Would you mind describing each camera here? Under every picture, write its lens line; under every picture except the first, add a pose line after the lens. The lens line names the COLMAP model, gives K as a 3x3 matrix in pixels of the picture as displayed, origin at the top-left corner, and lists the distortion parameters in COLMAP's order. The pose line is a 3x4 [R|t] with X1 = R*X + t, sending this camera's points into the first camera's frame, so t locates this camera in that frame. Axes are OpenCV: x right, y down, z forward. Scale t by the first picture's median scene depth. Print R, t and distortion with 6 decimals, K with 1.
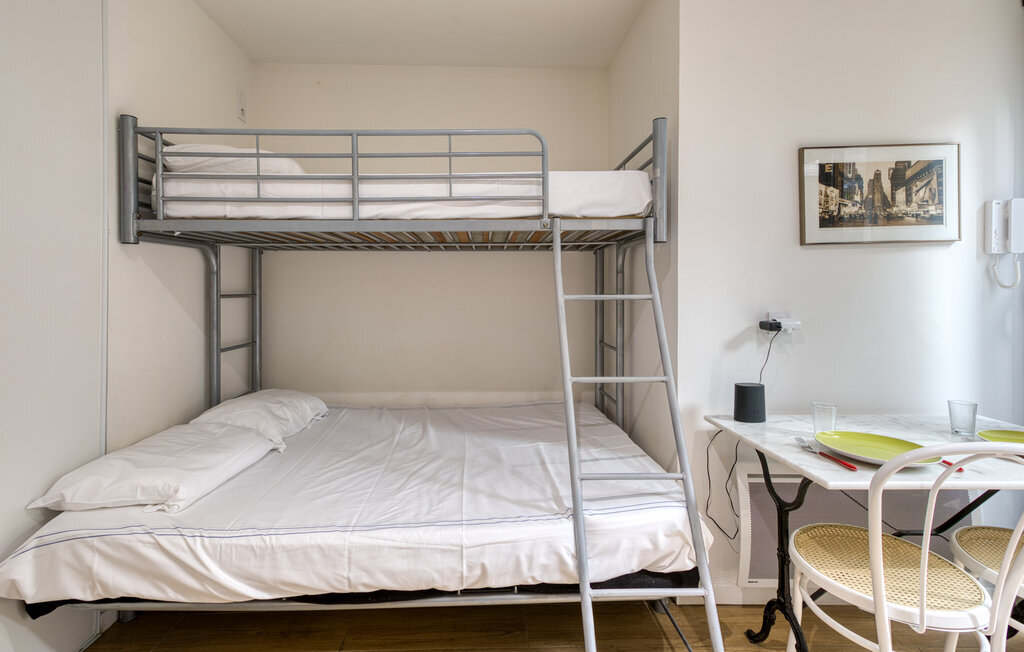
lens RADIAL K [[495.3, 0, 491.0], [0, 495.3, 281.4], [0, 0, 1]] dist [0.027719, 0.002154]
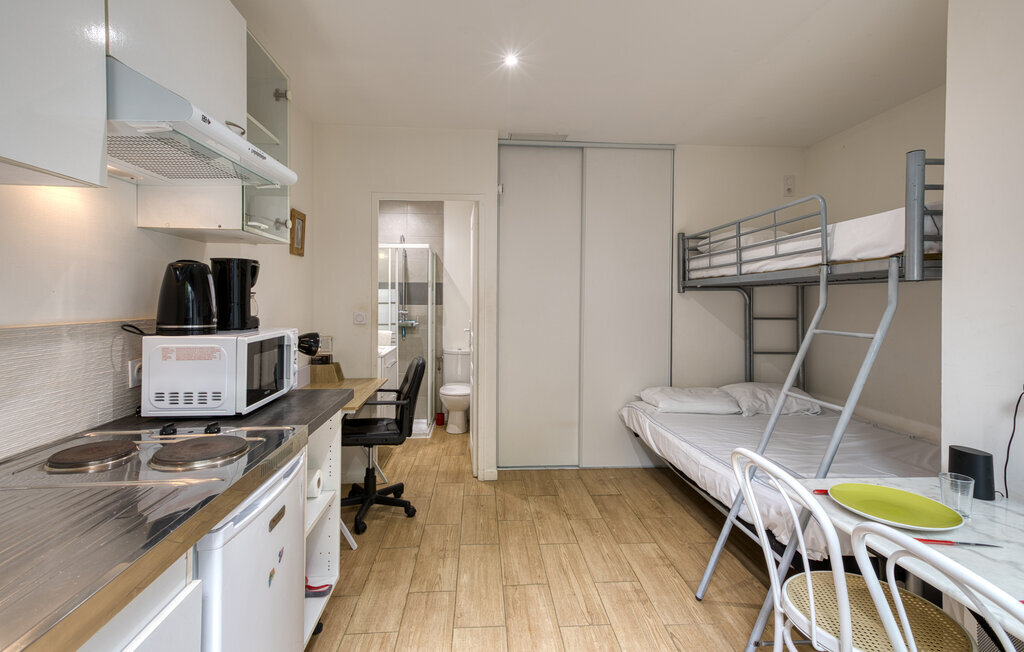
lens RADIAL K [[495.3, 0, 507.9], [0, 495.3, 303.1], [0, 0, 1]] dist [0.027719, 0.002154]
pose [[0.032119, 0.008417, -0.999449, 1.321742], [0.007446, 0.999935, 0.008661, -0.052483], [0.999456, -0.007720, 0.032055, 0.198282]]
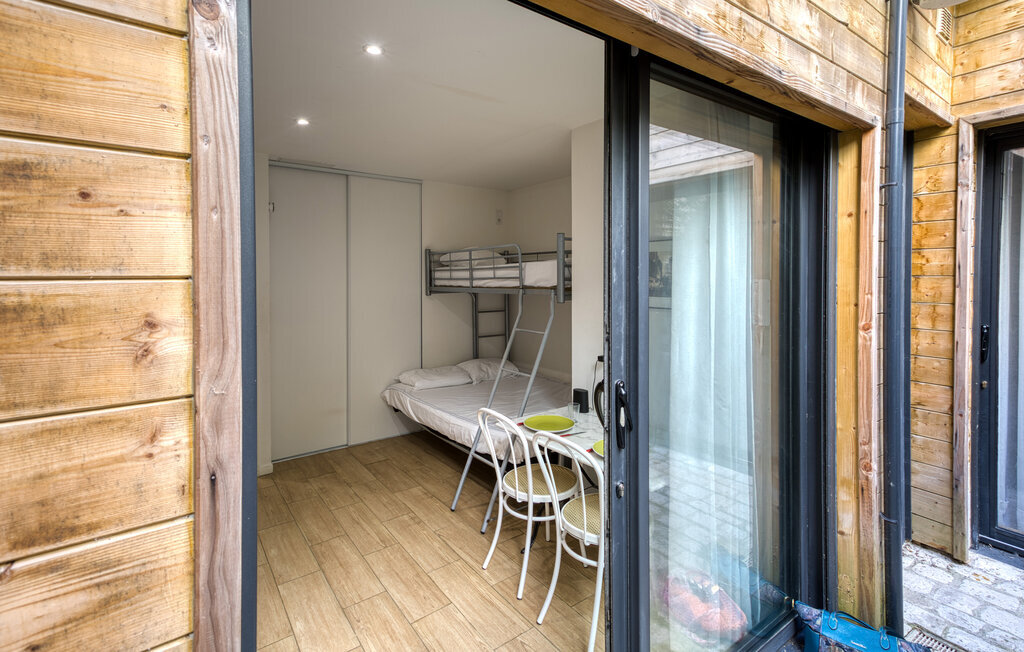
lens RADIAL K [[495.3, 0, 531.2], [0, 495.3, 281.1], [0, 0, 1]] dist [0.027719, 0.002154]
pose [[0.581814, 0.012987, -0.813218, 1.766422], [0.010789, 0.999661, 0.023683, -0.204004], [0.813250, -0.022553, 0.581477, -0.112887]]
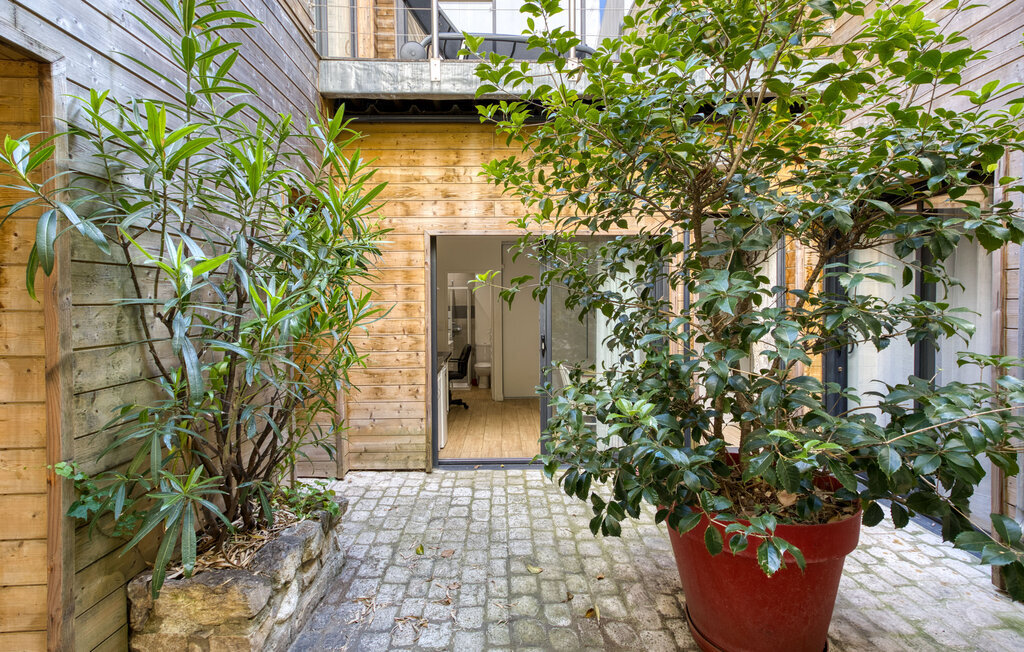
lens RADIAL K [[495.3, 0, 502.6], [0, 495.3, 310.0], [0, 0, 1]] dist [0.027719, 0.002154]
pose [[-0.023429, 0.013750, -0.999631, 3.725932], [0.008861, 0.999869, 0.013545, -0.187633], [0.999686, -0.008541, -0.023548, 0.321823]]
